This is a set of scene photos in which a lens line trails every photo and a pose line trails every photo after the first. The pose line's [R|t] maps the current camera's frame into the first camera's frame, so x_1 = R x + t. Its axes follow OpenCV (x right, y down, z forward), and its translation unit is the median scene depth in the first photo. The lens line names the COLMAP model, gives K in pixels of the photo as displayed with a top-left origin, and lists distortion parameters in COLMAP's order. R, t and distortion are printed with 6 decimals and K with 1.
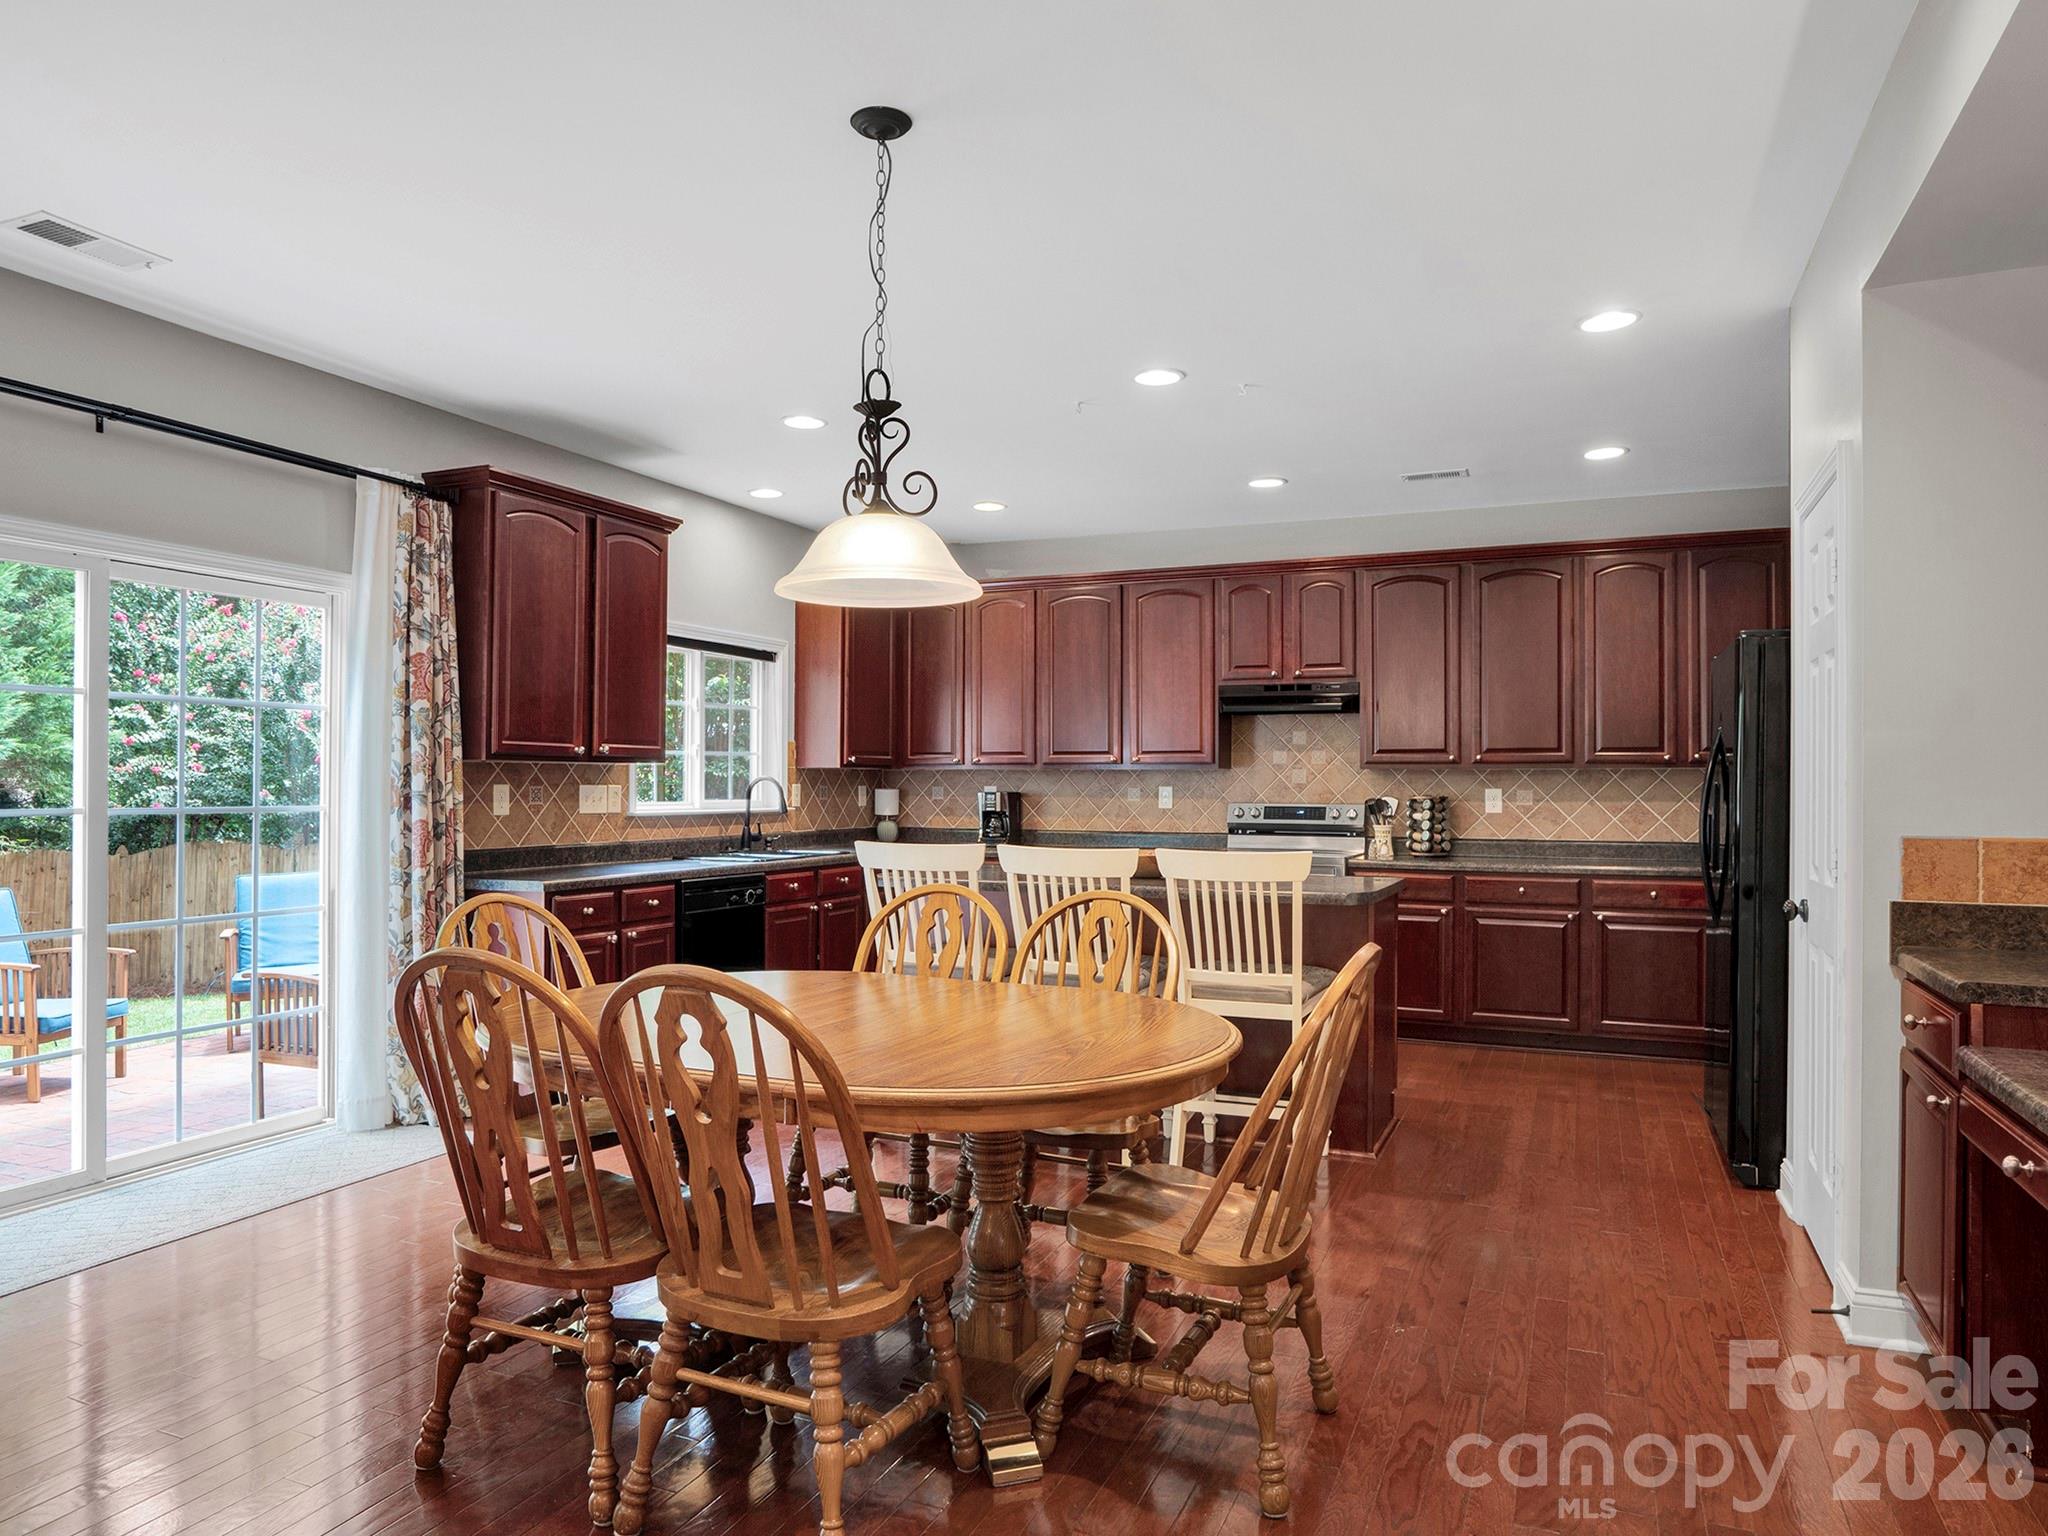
lens RADIAL K [[1319.3, 0, 1037.0], [0, 1319.3, 768.1], [0, 0, 1]] dist [-0.011504, -0.001353]
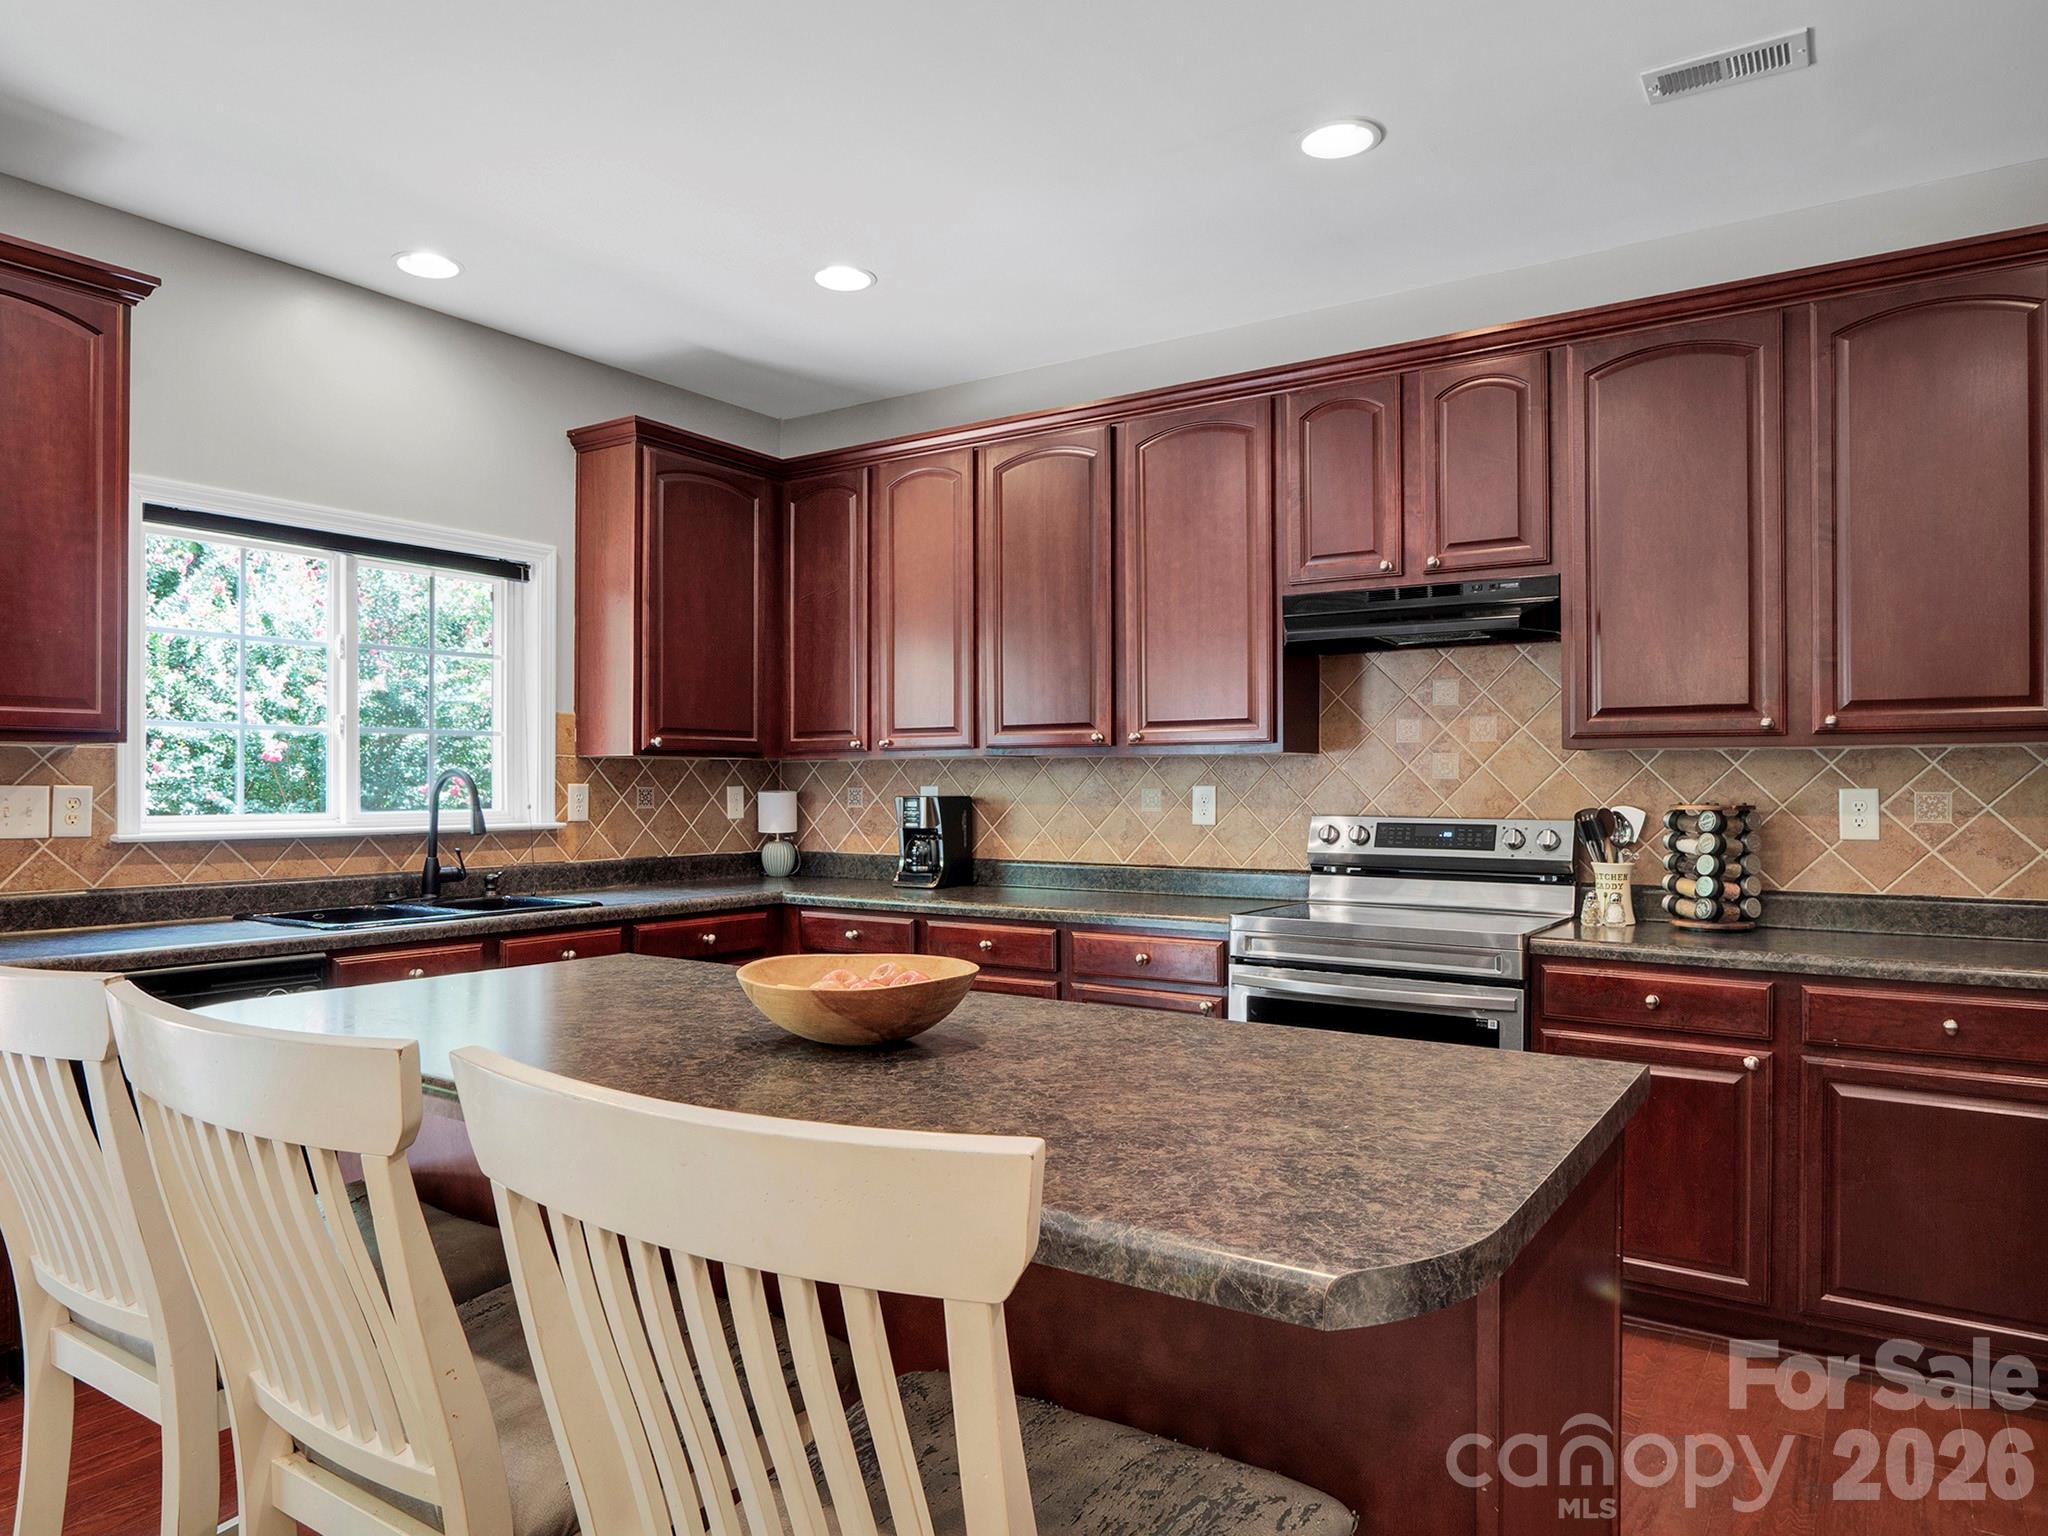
lens RADIAL K [[1319.3, 0, 1003.7], [0, 1319.3, 779.1], [0, 0, 1]] dist [-0.011504, -0.001353]
pose [[0.980043, -0.004014, -0.198746, 0.136039], [0.005362, 0.999966, 0.006246, 0.007544], [0.198714, -0.007187, 0.980031, 0.467878]]
